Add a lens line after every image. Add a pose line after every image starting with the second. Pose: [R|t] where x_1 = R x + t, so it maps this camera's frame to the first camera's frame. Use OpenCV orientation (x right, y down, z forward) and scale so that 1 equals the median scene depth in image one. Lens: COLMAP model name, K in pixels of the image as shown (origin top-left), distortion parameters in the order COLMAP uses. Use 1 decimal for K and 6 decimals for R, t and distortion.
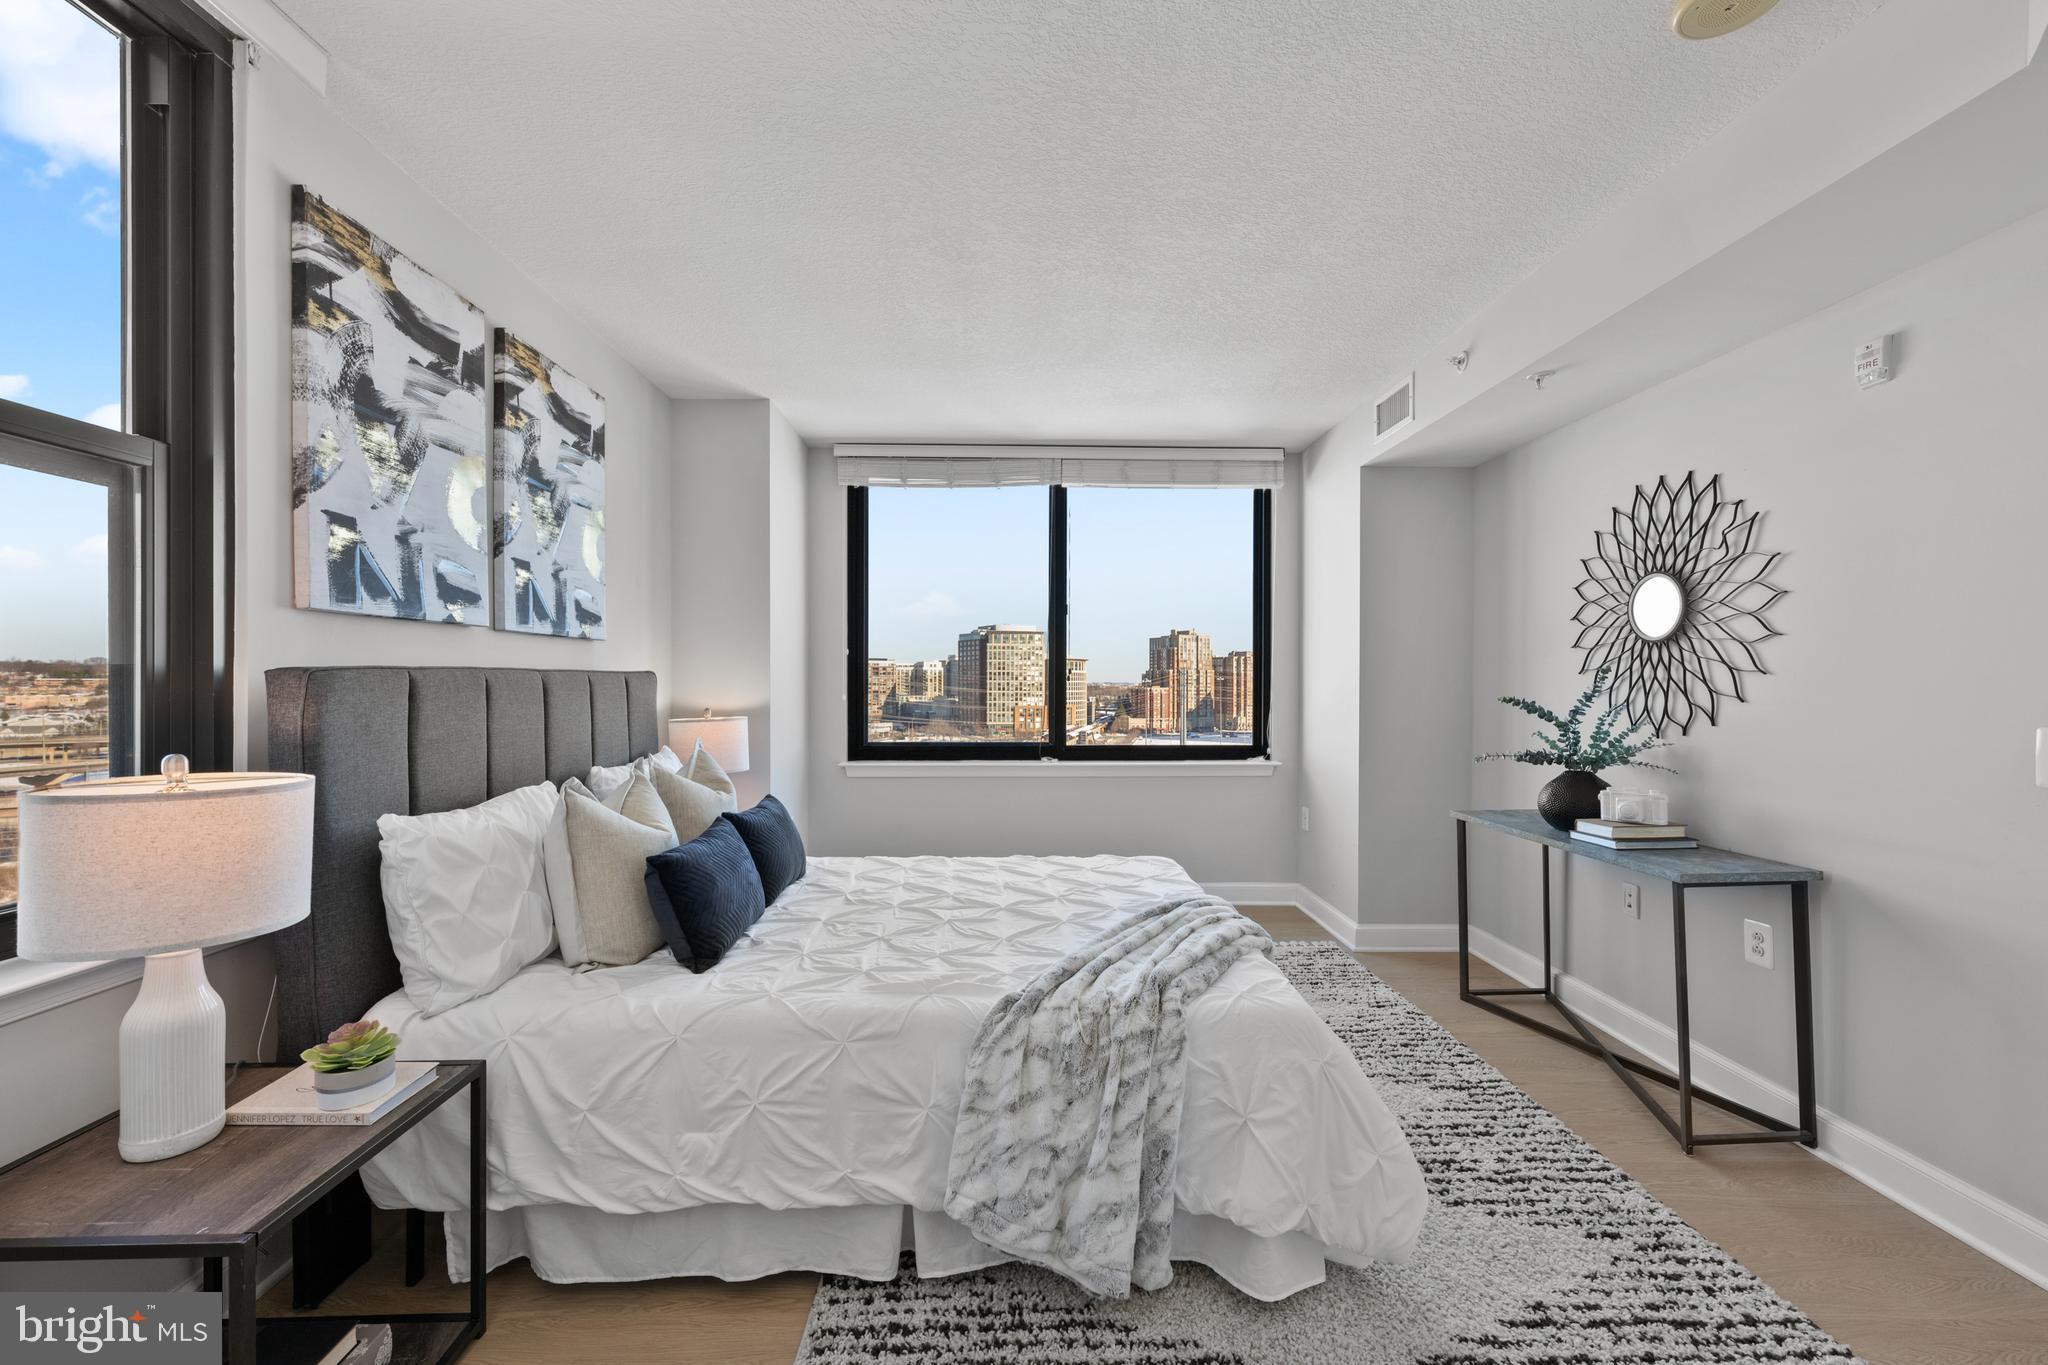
lens RADIAL K [[820.8, 0, 1018.6], [0, 820.8, 679.2], [0, 0, 1]] dist [-0.002240, 0.000322]
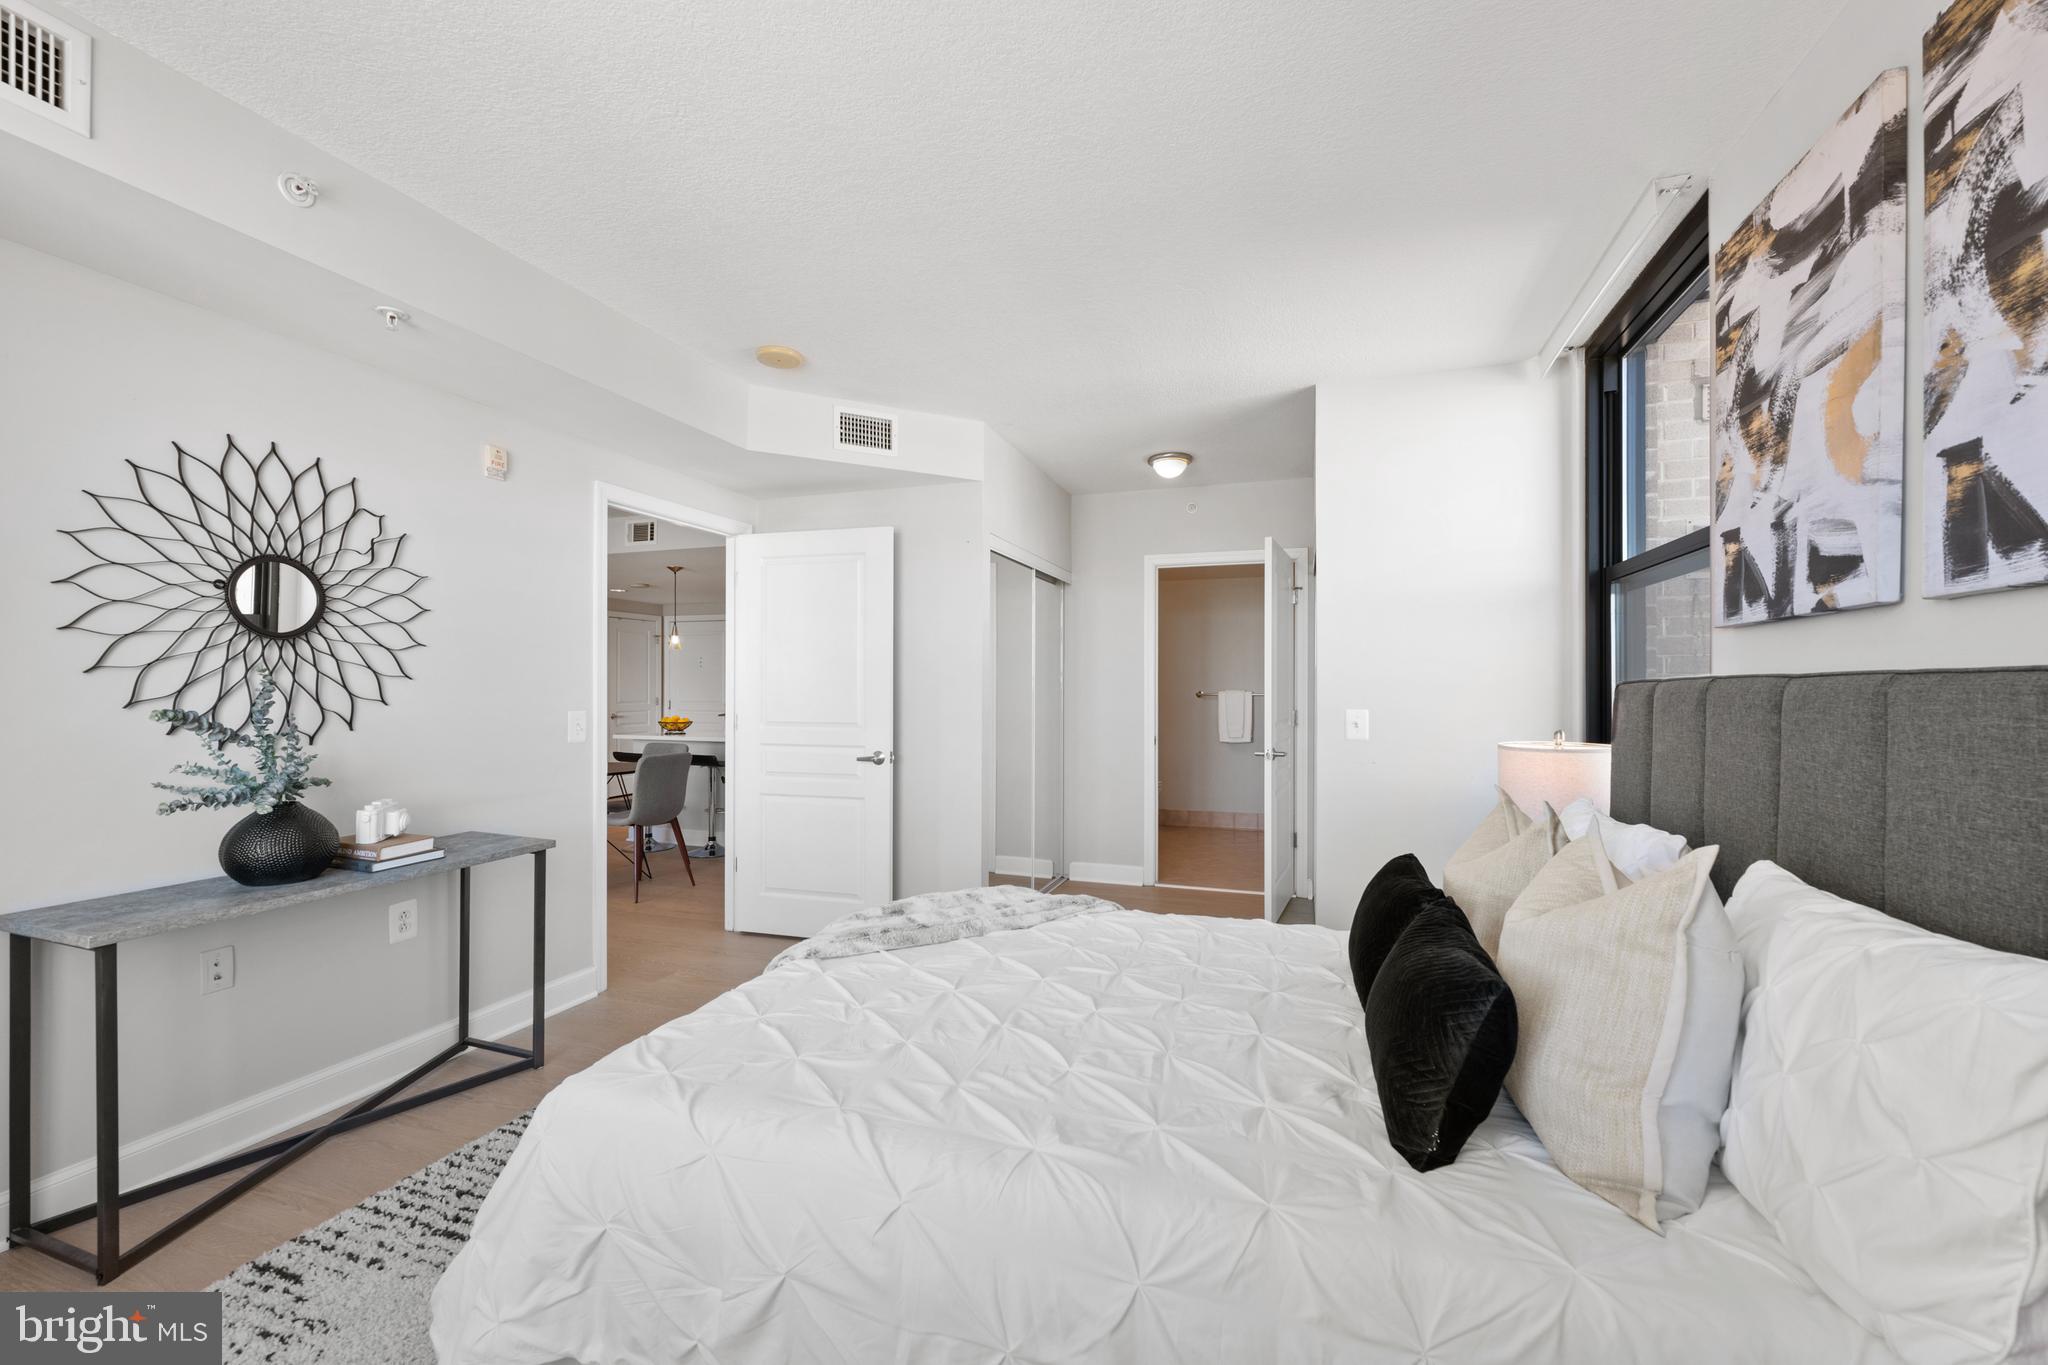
lens RADIAL K [[820.8, 0, 1029.2], [0, 820.8, 682.6], [0, 0, 1]] dist [-0.002240, 0.000322]
pose [[-0.941461, -0.003037, 0.337107, -0.252928], [-0.006055, 0.999950, -0.007901, 0.001354], [-0.337066, -0.009480, -0.941433, 1.639293]]
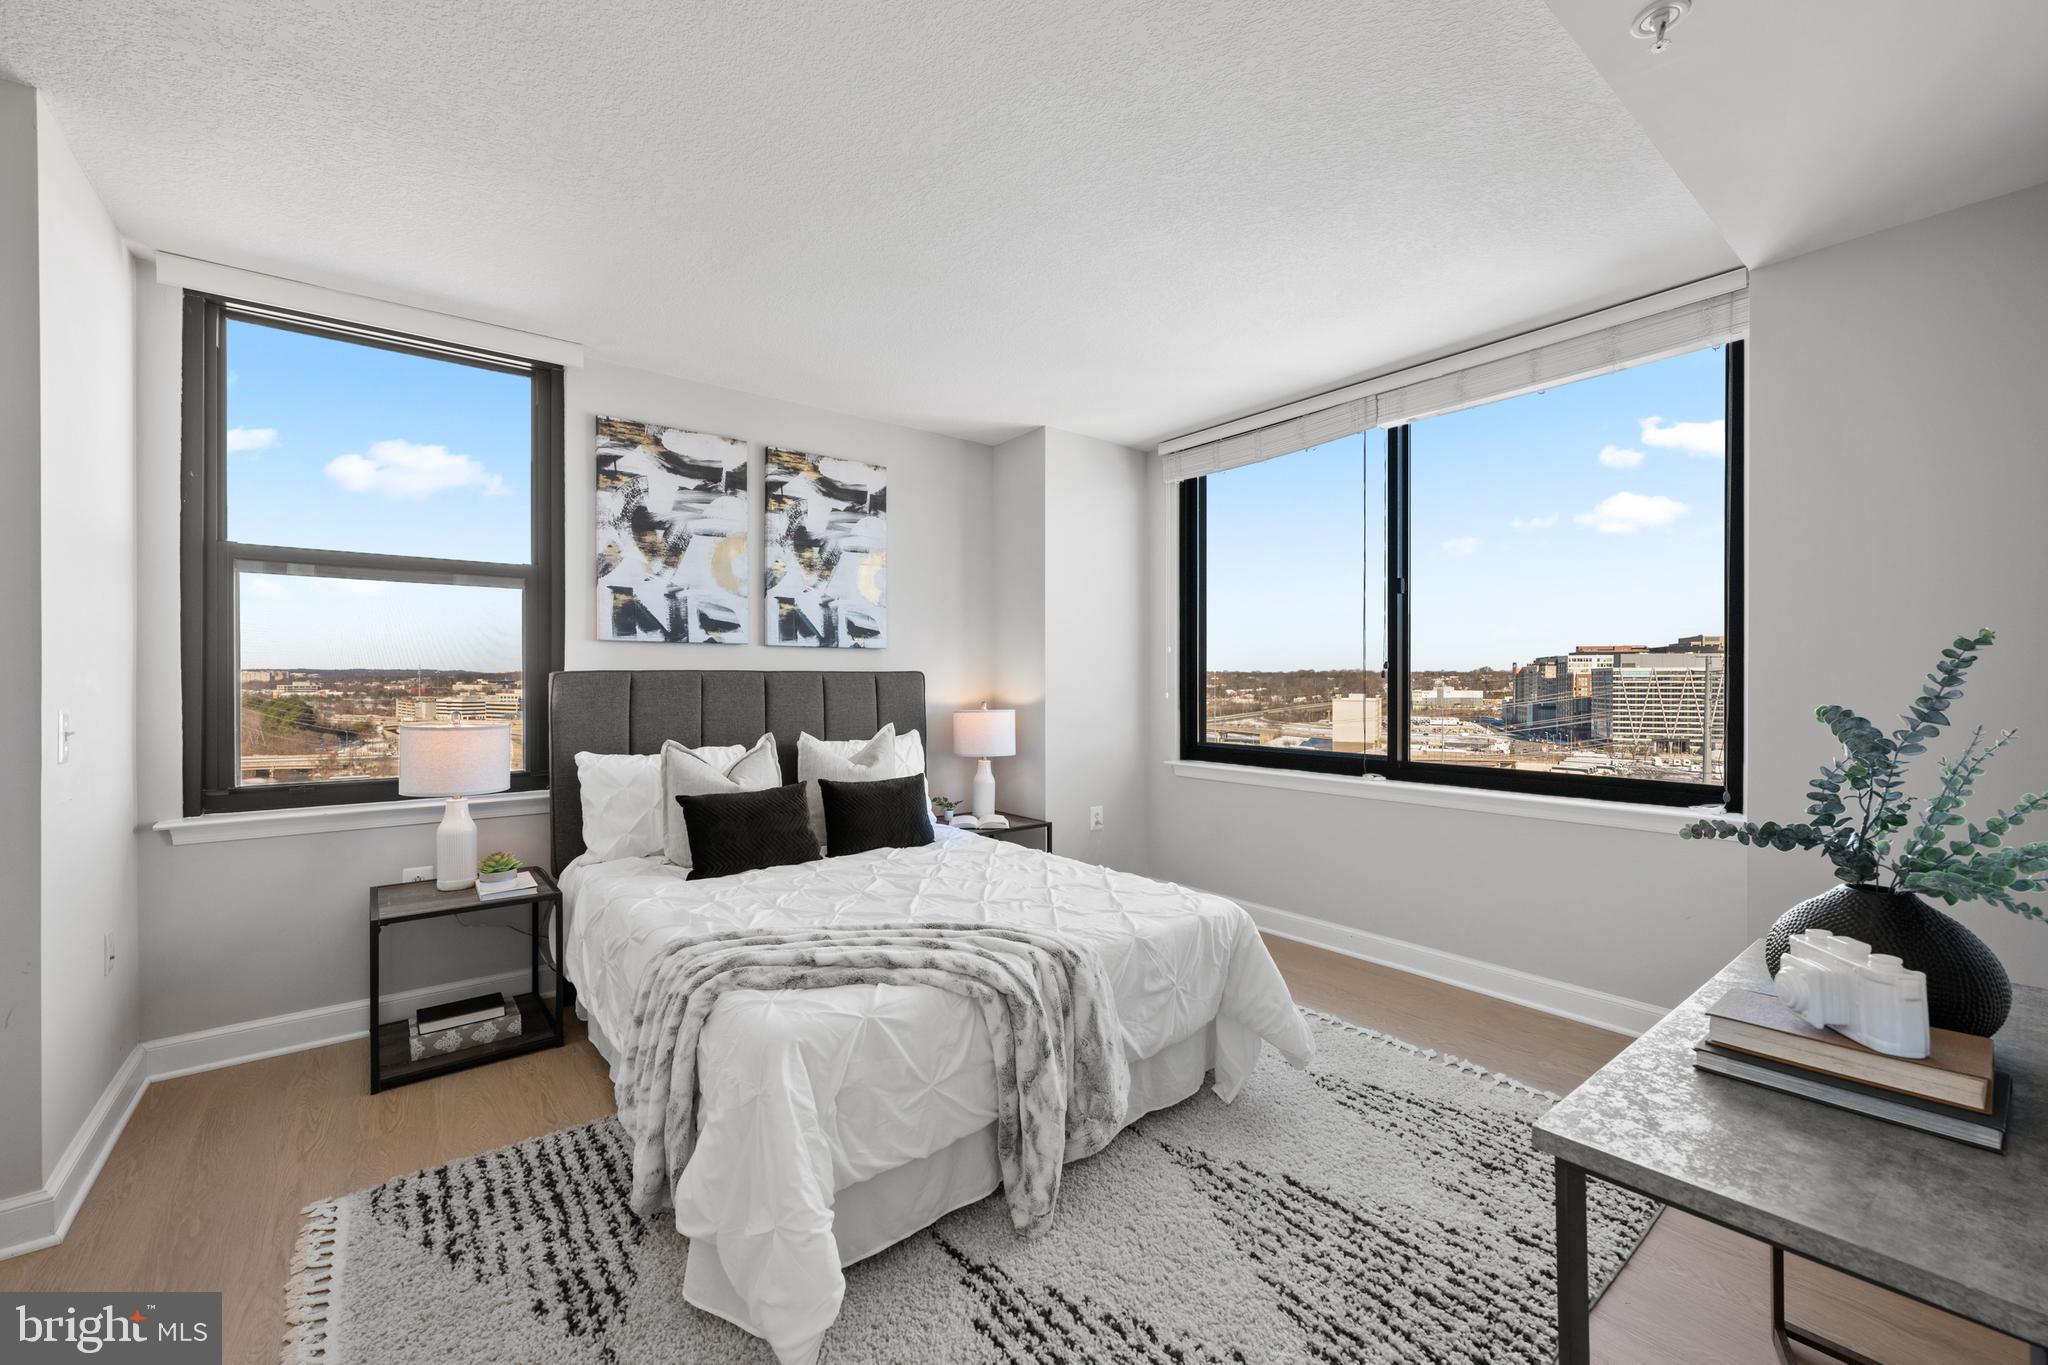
lens RADIAL K [[820.8, 0, 1017.6], [0, 820.8, 677.1], [0, 0, 1]] dist [-0.002240, 0.000322]
pose [[0.595513, -0.006054, -0.803323, 0.836778], [0.003795, 0.999982, -0.004723, 0.007195], [0.803337, -0.000236, 0.595525, 0.453403]]
